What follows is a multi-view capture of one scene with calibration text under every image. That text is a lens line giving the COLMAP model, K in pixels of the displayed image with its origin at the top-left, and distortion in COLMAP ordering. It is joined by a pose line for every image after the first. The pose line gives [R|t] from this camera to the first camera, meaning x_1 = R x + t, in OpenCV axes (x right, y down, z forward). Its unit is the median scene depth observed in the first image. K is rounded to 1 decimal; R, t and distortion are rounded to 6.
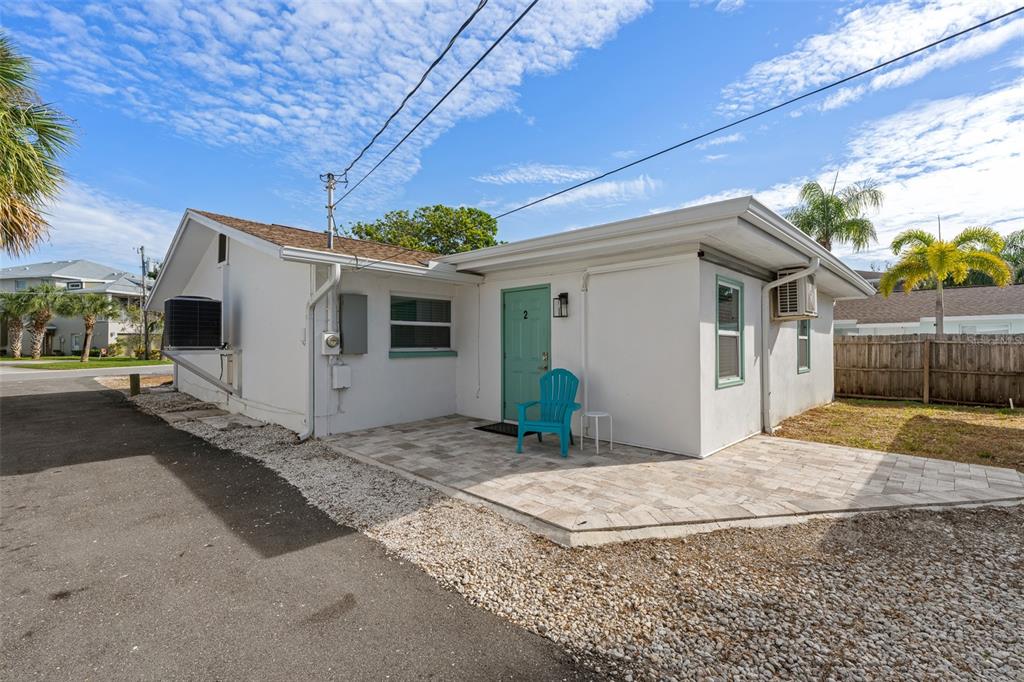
lens RADIAL K [[452.9, 0, 512.9], [0, 452.9, 341.6], [0, 0, 1]] dist [0.000416, 0.000106]
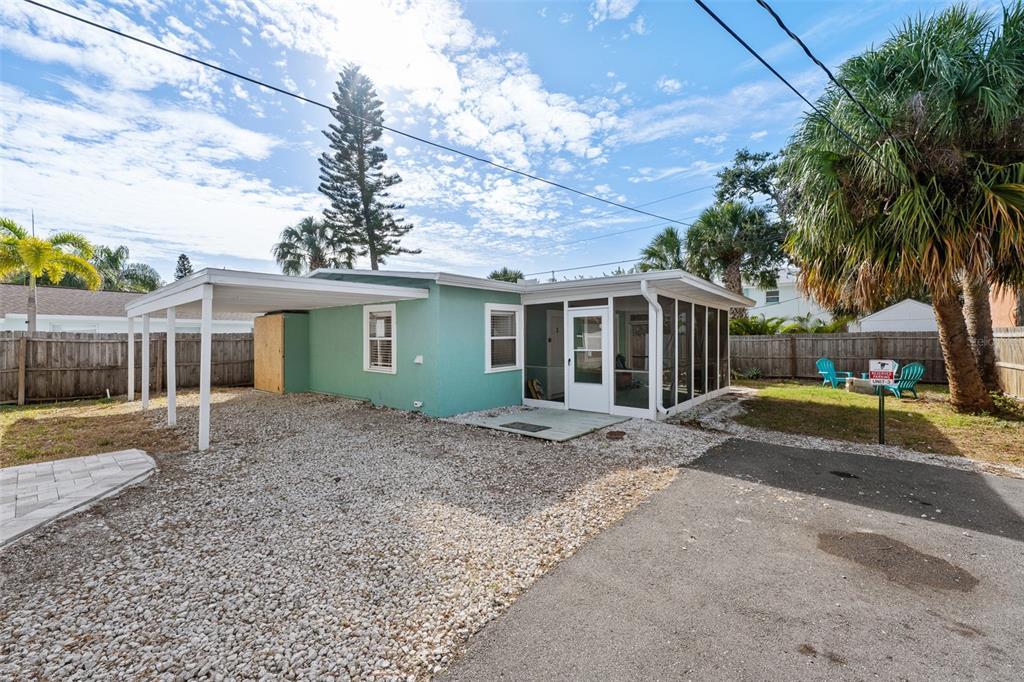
lens RADIAL K [[405.1, 0, 512.3], [0, 405.1, 338.7], [0, 0, 1]] dist [-0.000373, 0.000430]
pose [[-0.076949, 0.005349, 0.997021, -0.021076], [-0.002616, 0.999981, -0.005567, 0.000816], [-0.997032, -0.003037, -0.076934, 0.138833]]
